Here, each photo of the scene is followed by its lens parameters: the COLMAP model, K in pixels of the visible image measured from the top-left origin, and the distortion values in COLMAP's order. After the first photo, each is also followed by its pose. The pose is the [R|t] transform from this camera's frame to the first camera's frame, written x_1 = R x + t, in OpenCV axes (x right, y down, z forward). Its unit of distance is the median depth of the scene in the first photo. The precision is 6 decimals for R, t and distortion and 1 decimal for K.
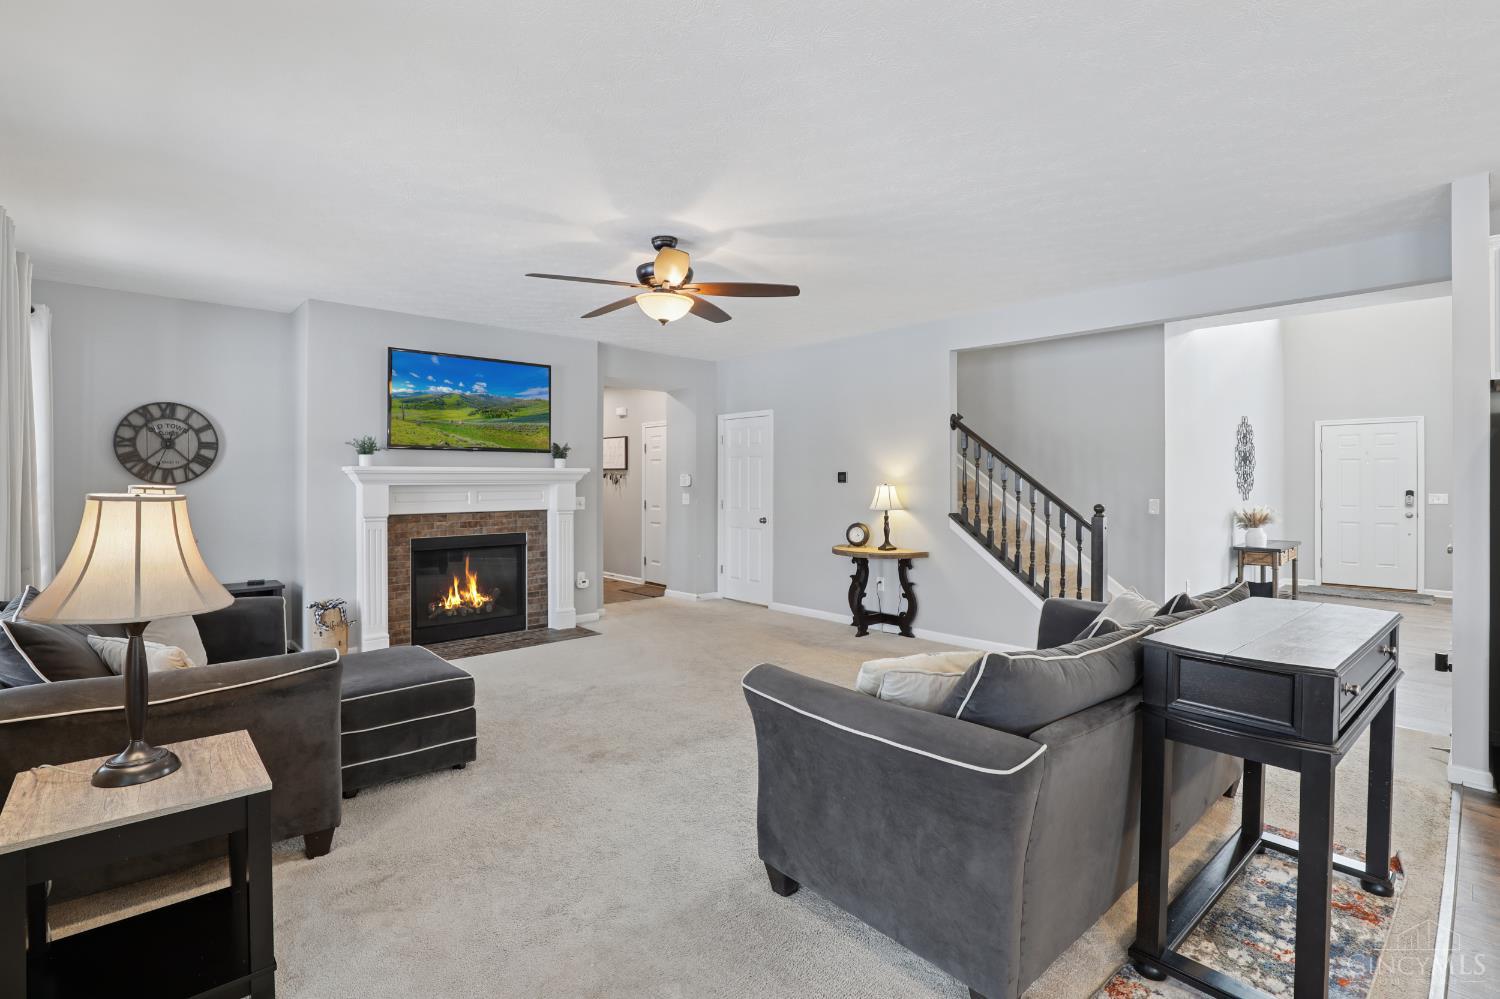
lens RADIAL K [[694.7, 0, 744.5], [0, 694.7, 488.8], [0, 0, 1]] dist [-0.036400, 0.005614]
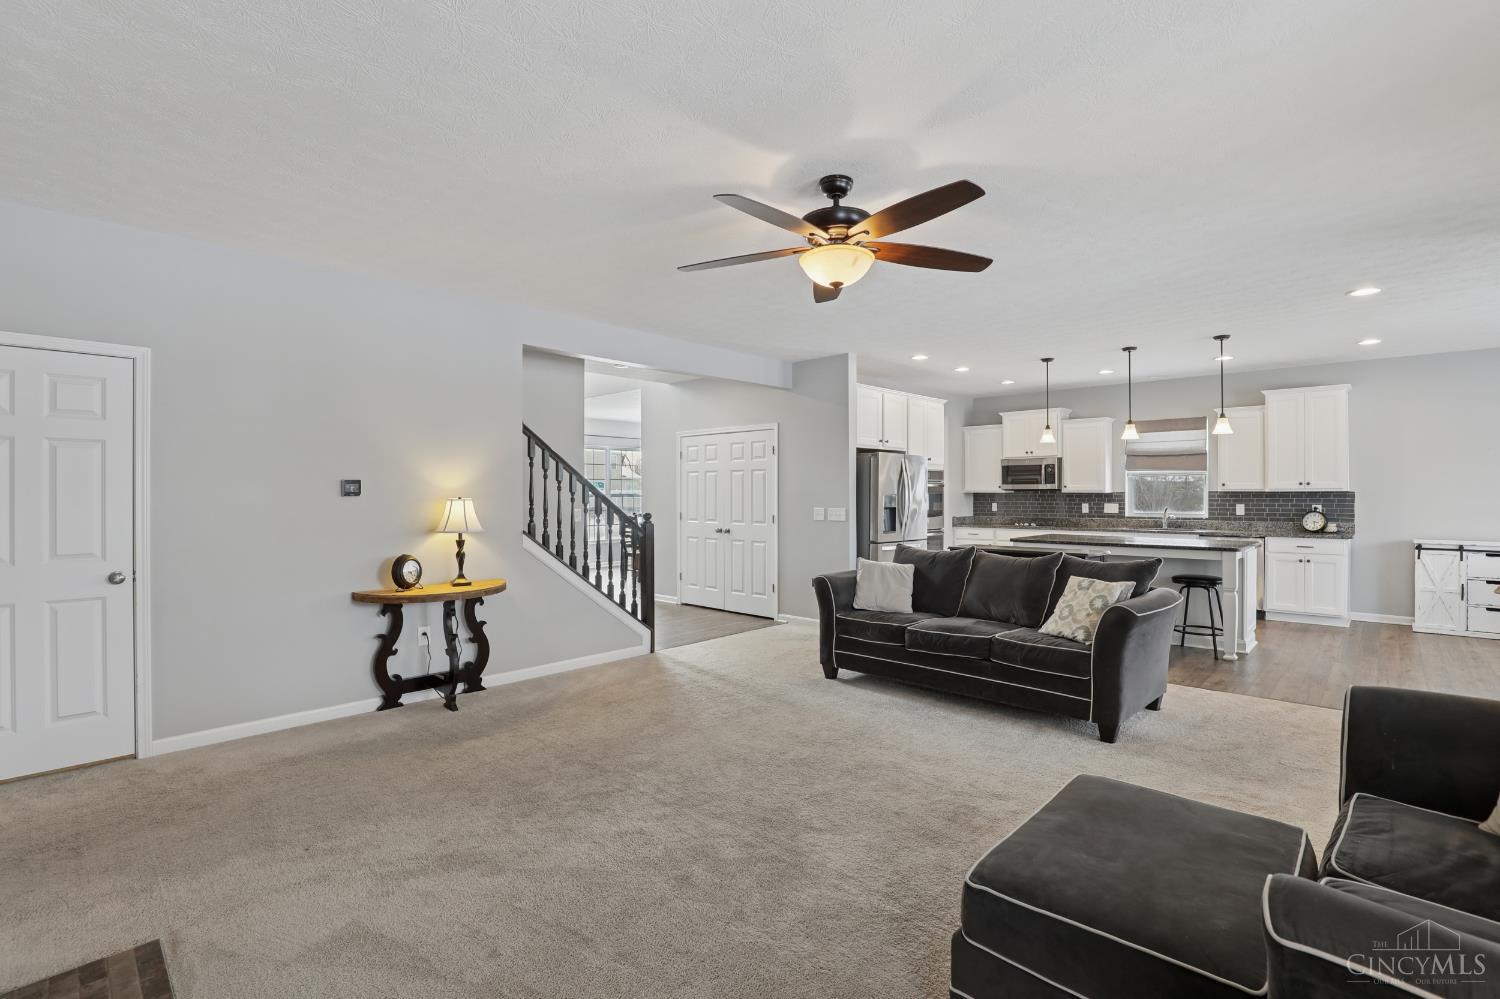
lens RADIAL K [[694.7, 0, 746.6], [0, 694.7, 498.7], [0, 0, 1]] dist [-0.036400, 0.005614]
pose [[-0.063115, -0.009716, 0.997959, -0.538999], [0.011278, 0.999882, 0.010447, -0.009444], [-0.997943, 0.011914, -0.062998, 0.710096]]
